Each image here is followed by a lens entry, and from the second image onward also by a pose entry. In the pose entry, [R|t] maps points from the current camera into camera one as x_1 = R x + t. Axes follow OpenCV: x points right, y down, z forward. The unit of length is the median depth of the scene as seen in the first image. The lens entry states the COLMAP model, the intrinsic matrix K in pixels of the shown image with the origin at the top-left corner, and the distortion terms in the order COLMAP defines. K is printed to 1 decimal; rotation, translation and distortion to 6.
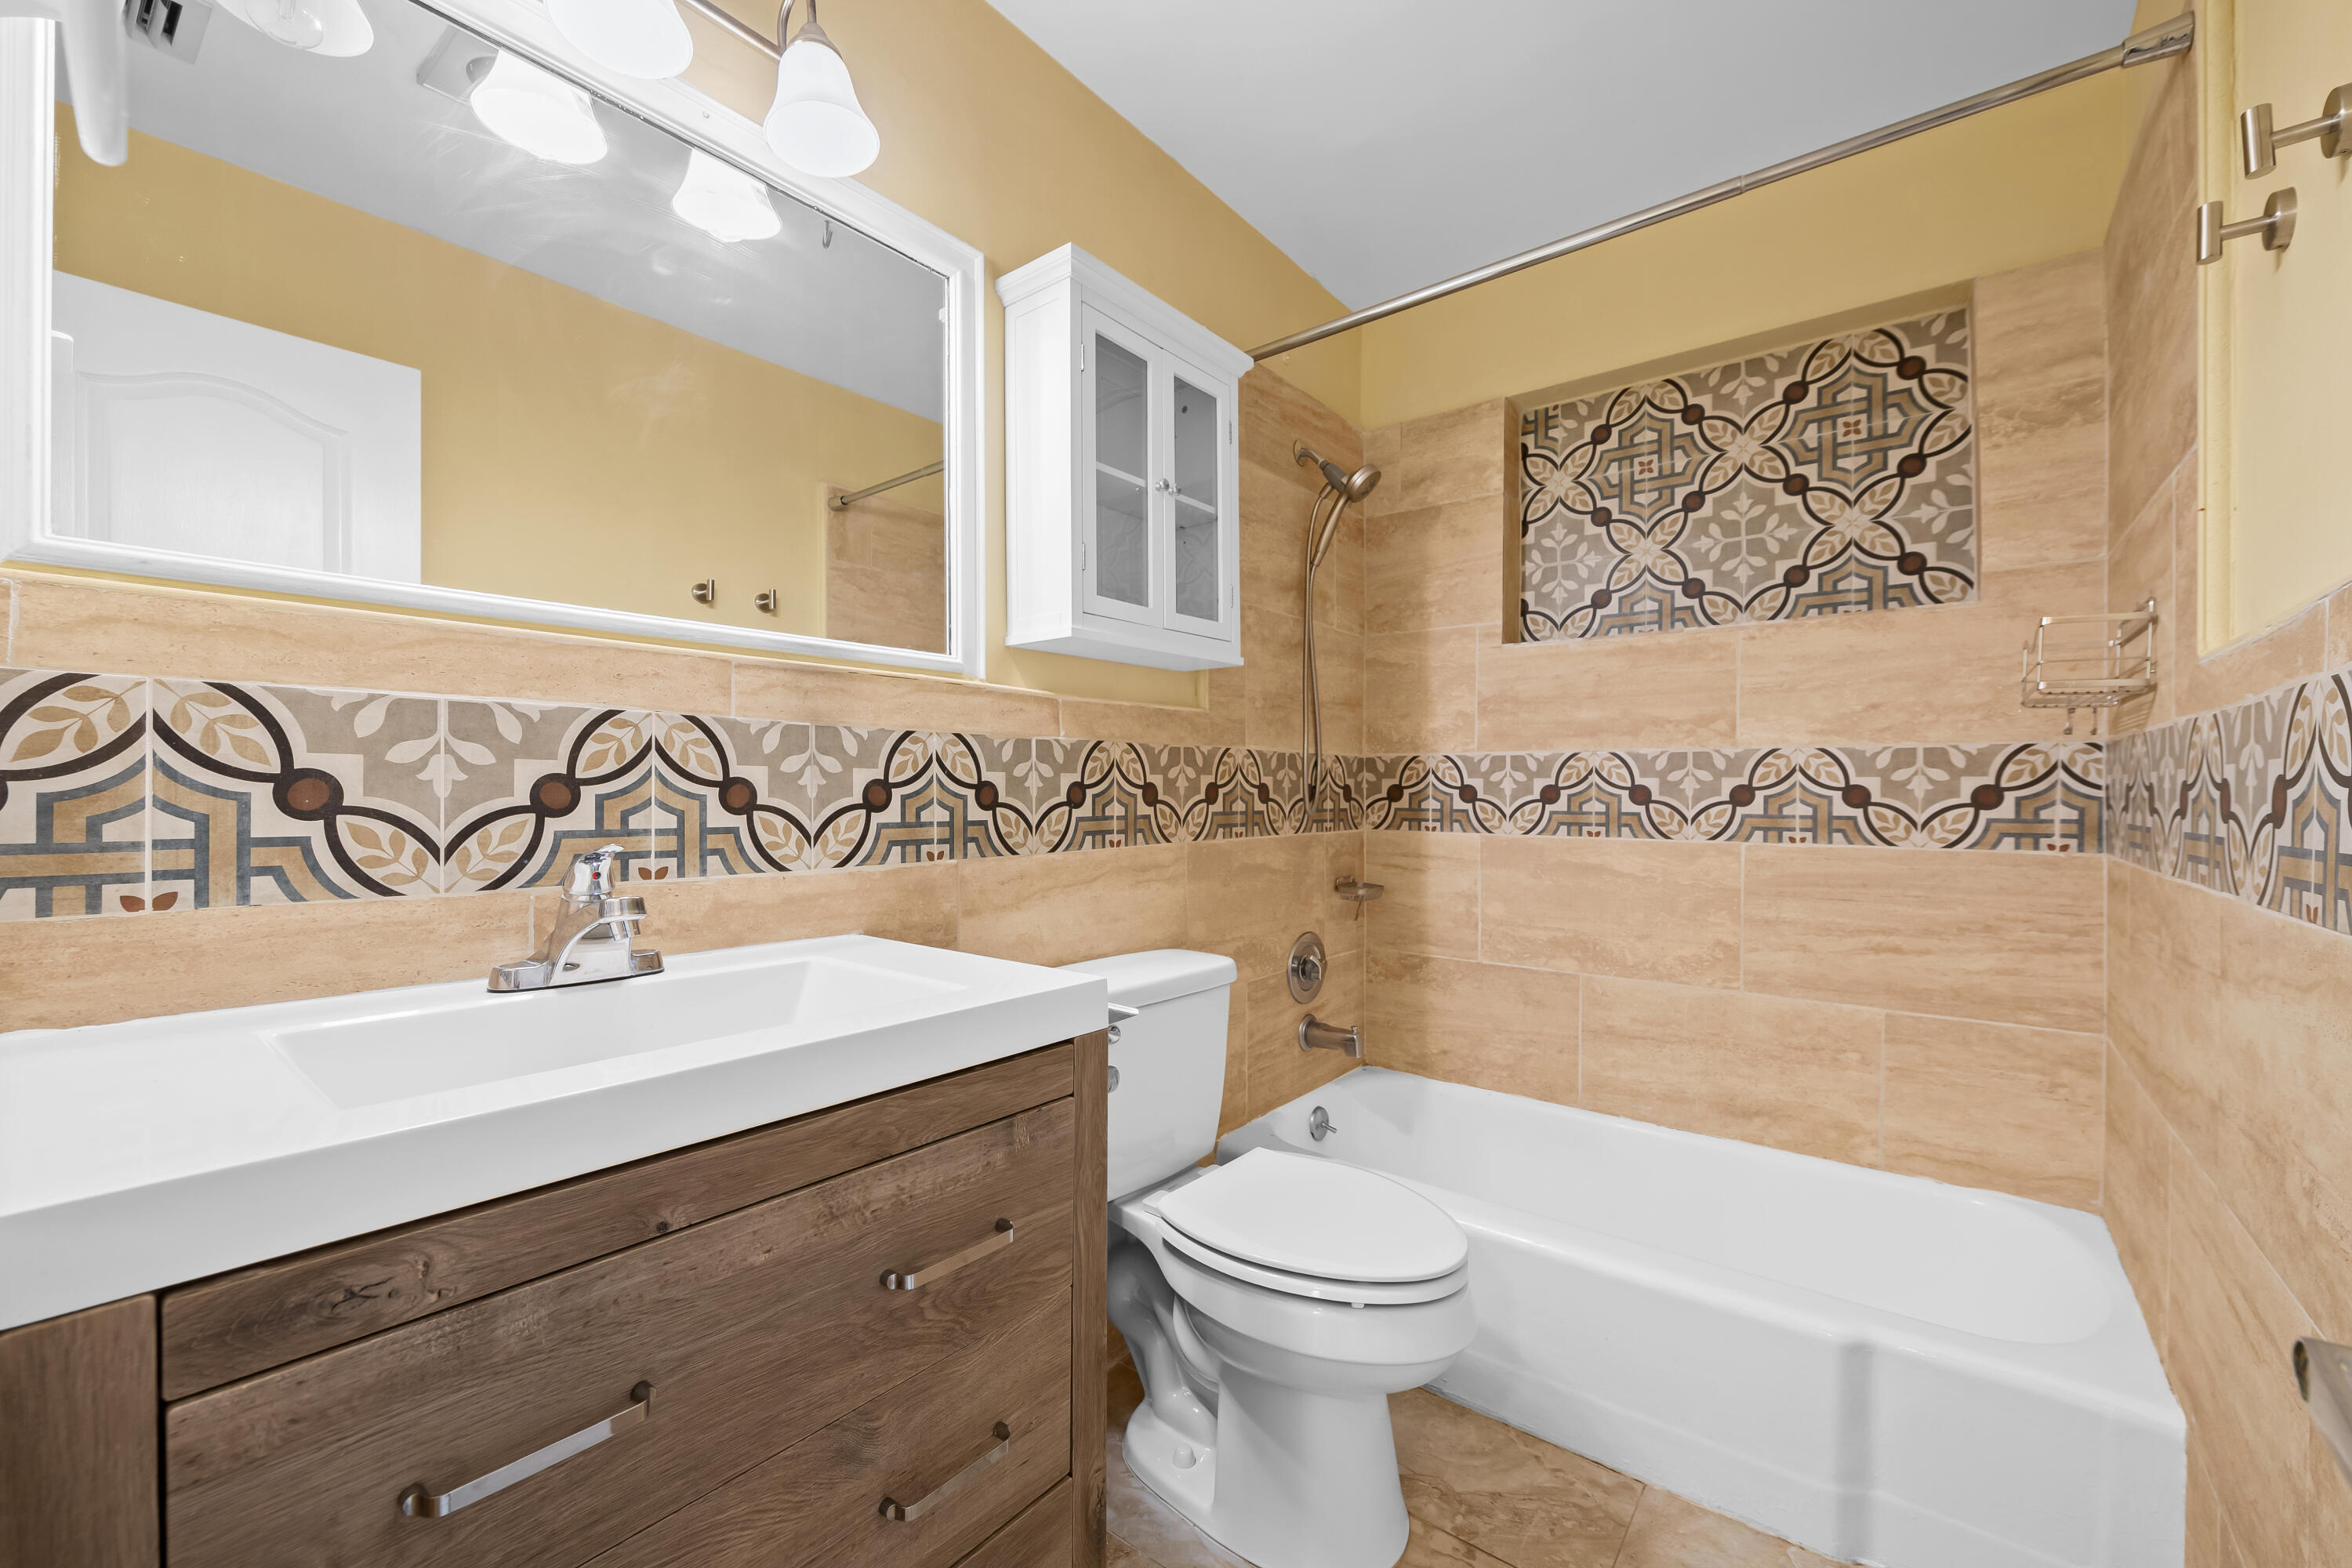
lens RADIAL K [[927.8, 0, 1184.9], [0, 927.8, 787.0], [0, 0, 1]] dist [0.000944, -0.003515]
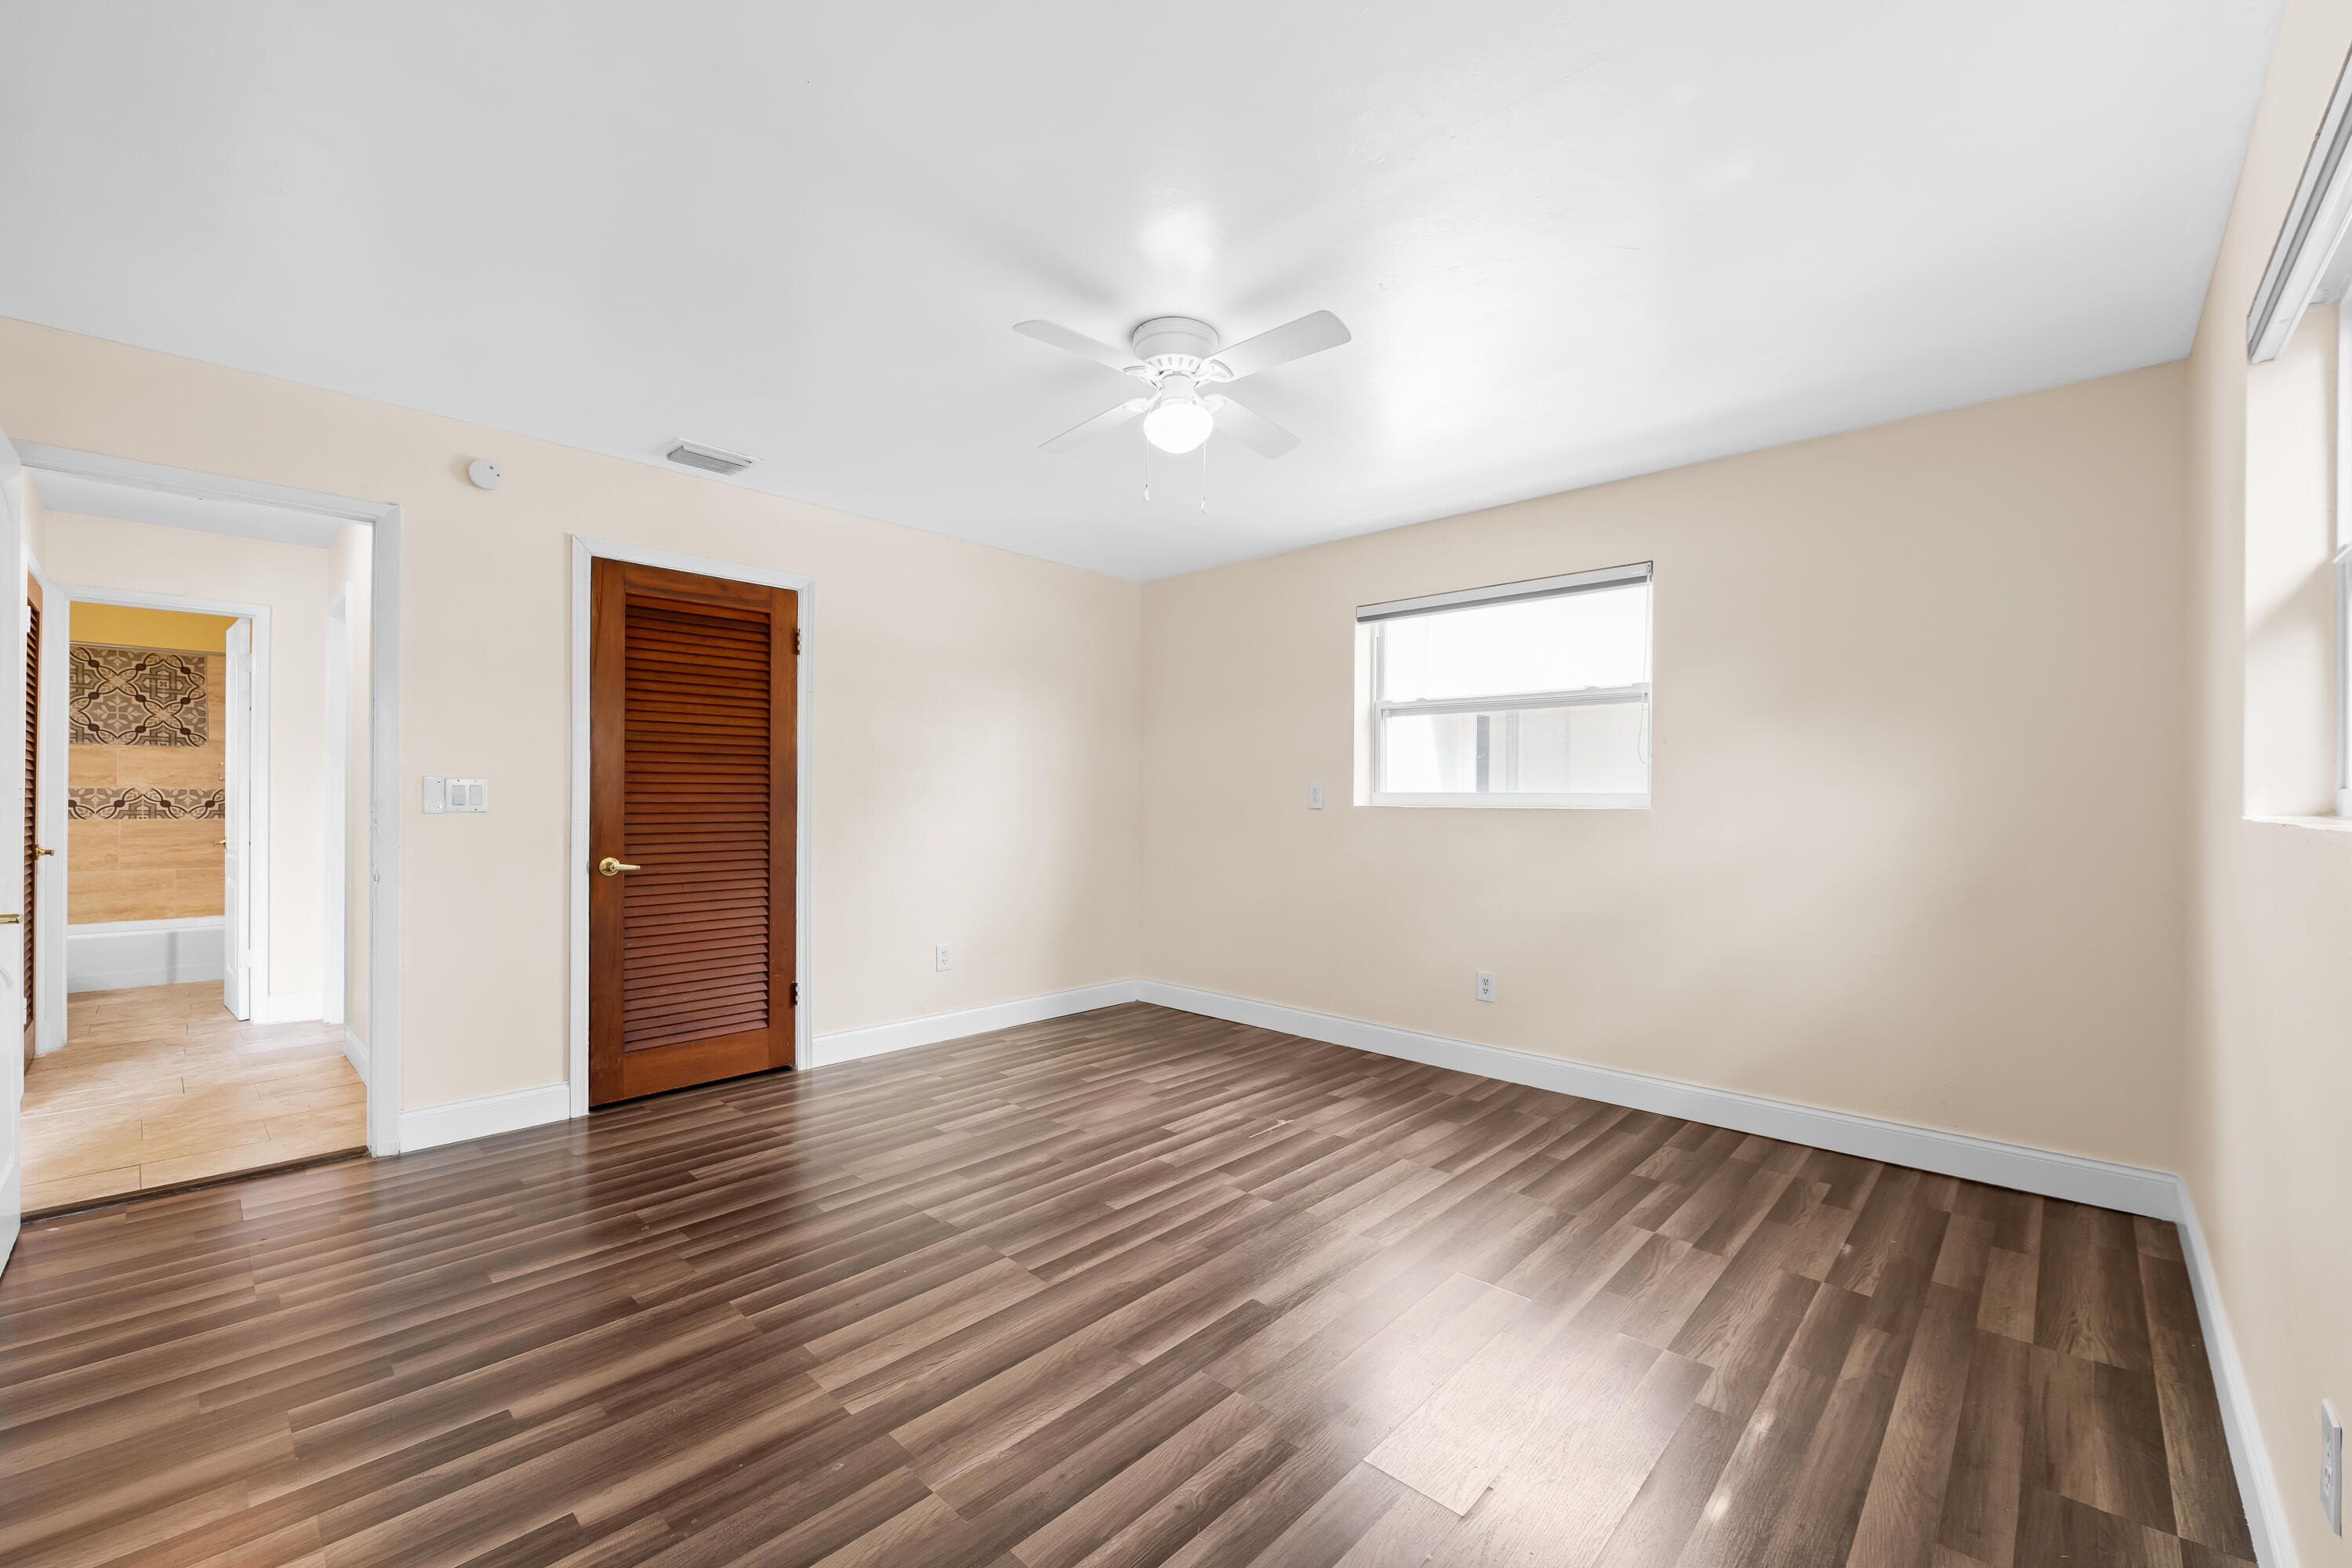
lens RADIAL K [[927.8, 0, 1184.9], [0, 927.8, 787.0], [0, 0, 1]] dist [0.000944, -0.003515]
pose [[0.067695, 0.000934, 0.997706, -2.150244], [-0.003332, 0.999994, -0.000710, -0.054467], [-0.997701, -0.003276, 0.067697, -2.641516]]
